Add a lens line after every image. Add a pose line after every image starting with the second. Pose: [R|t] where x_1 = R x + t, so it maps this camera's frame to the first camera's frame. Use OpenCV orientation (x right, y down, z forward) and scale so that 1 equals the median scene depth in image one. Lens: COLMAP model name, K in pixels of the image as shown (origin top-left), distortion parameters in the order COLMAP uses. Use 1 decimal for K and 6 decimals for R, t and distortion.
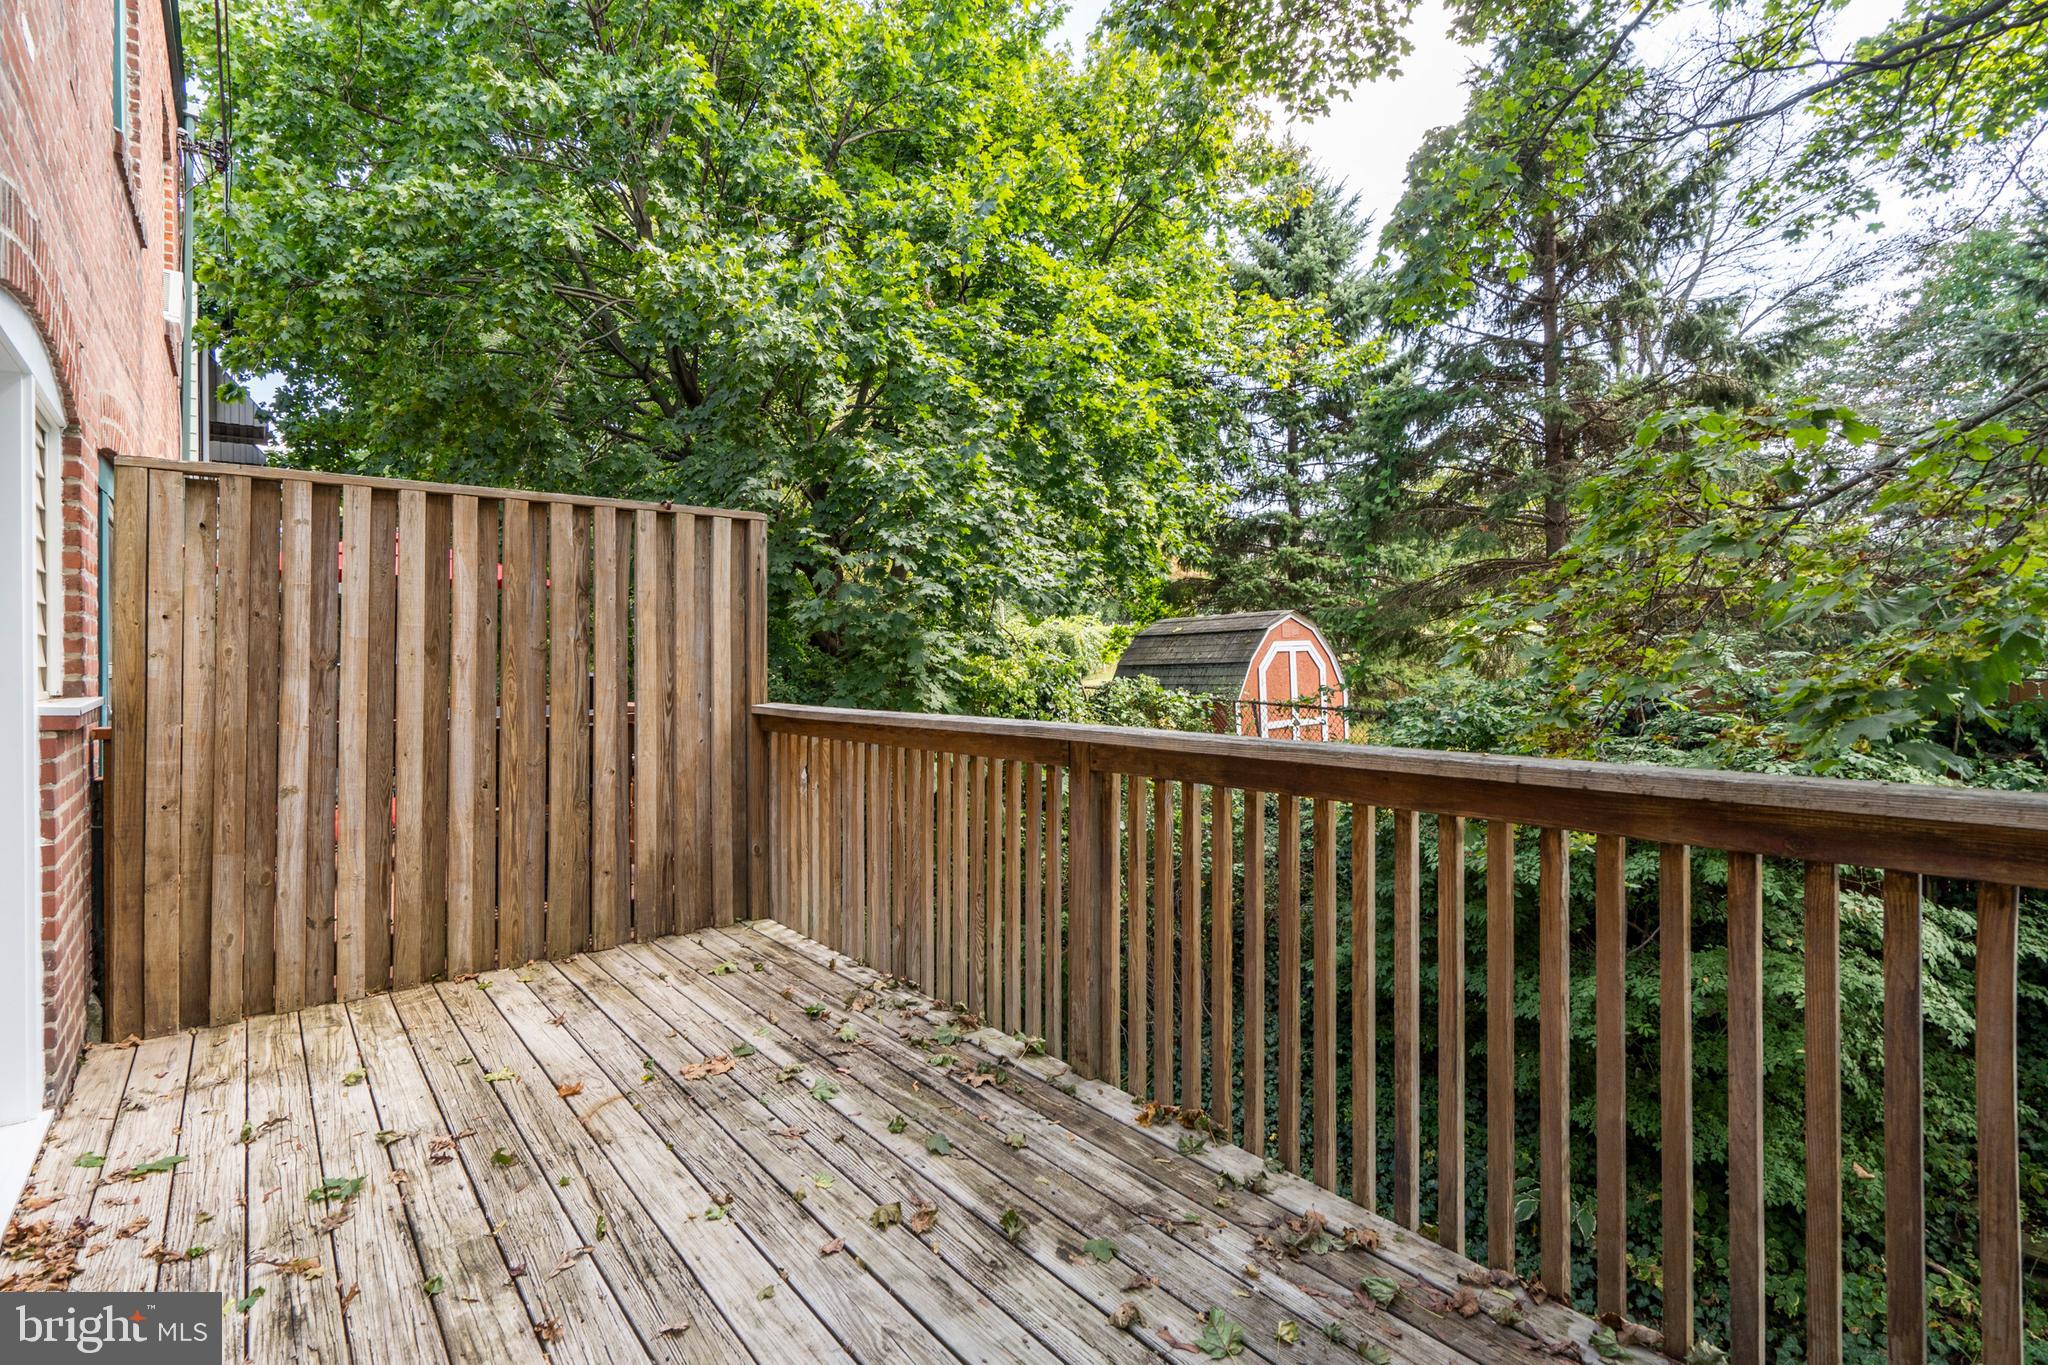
lens RADIAL K [[927.7, 0, 1010.0], [0, 927.7, 669.8], [0, 0, 1]] dist [-0.010699, 0.001872]
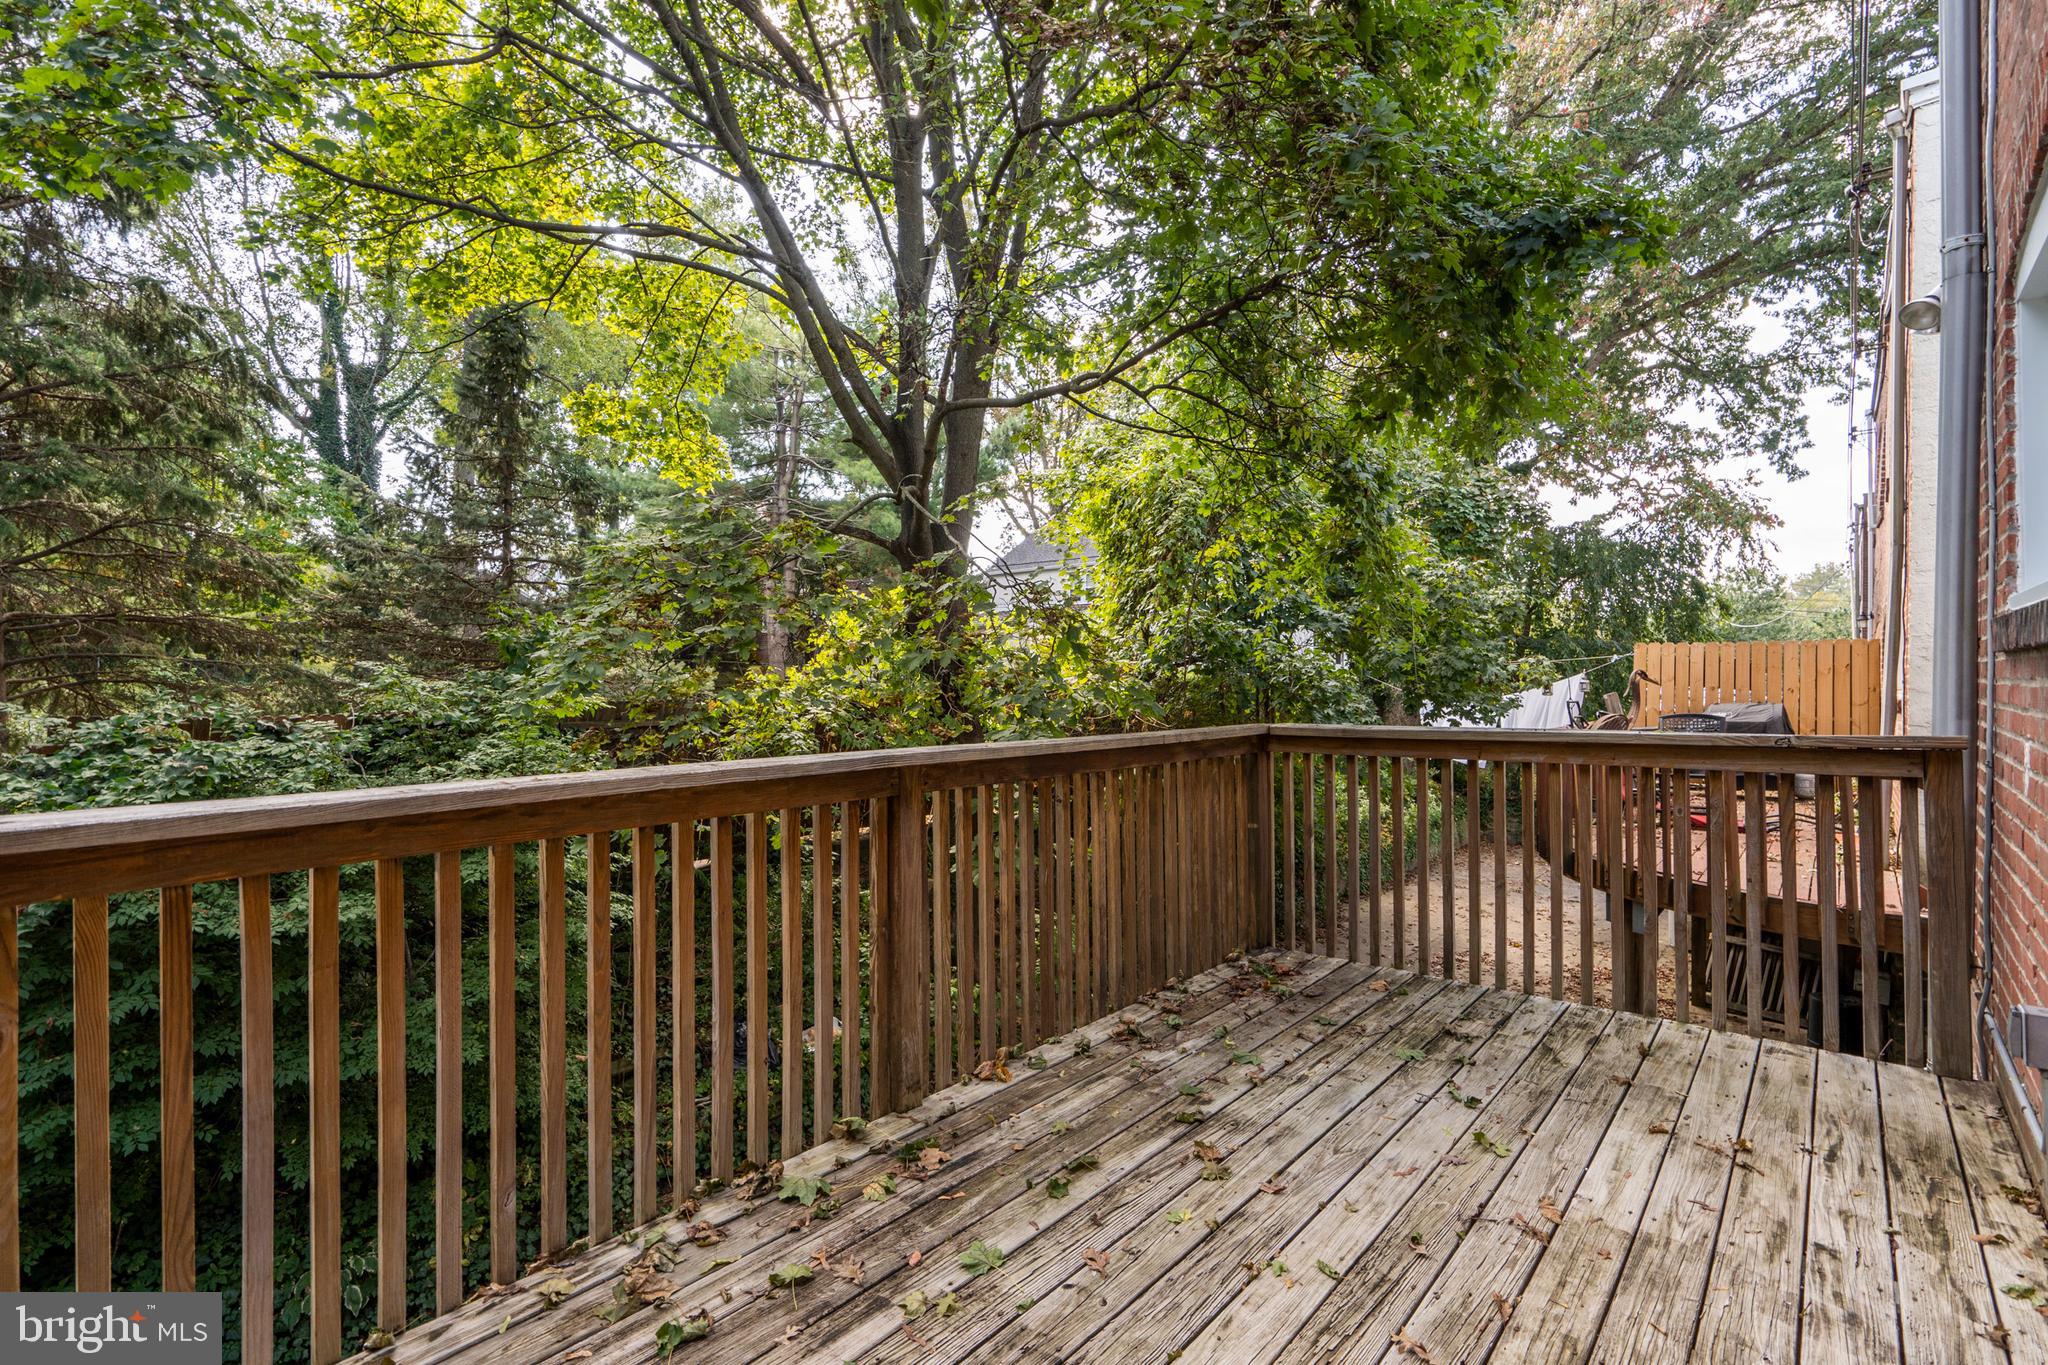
lens RADIAL K [[927.7, 0, 1010.2], [0, 927.7, 679.2], [0, 0, 1]] dist [-0.010699, 0.001872]
pose [[-0.145528, -0.002378, 0.989351, -1.038878], [0.003961, 0.999988, 0.002986, -0.017014], [-0.989346, 0.004354, -0.145517, 1.199119]]
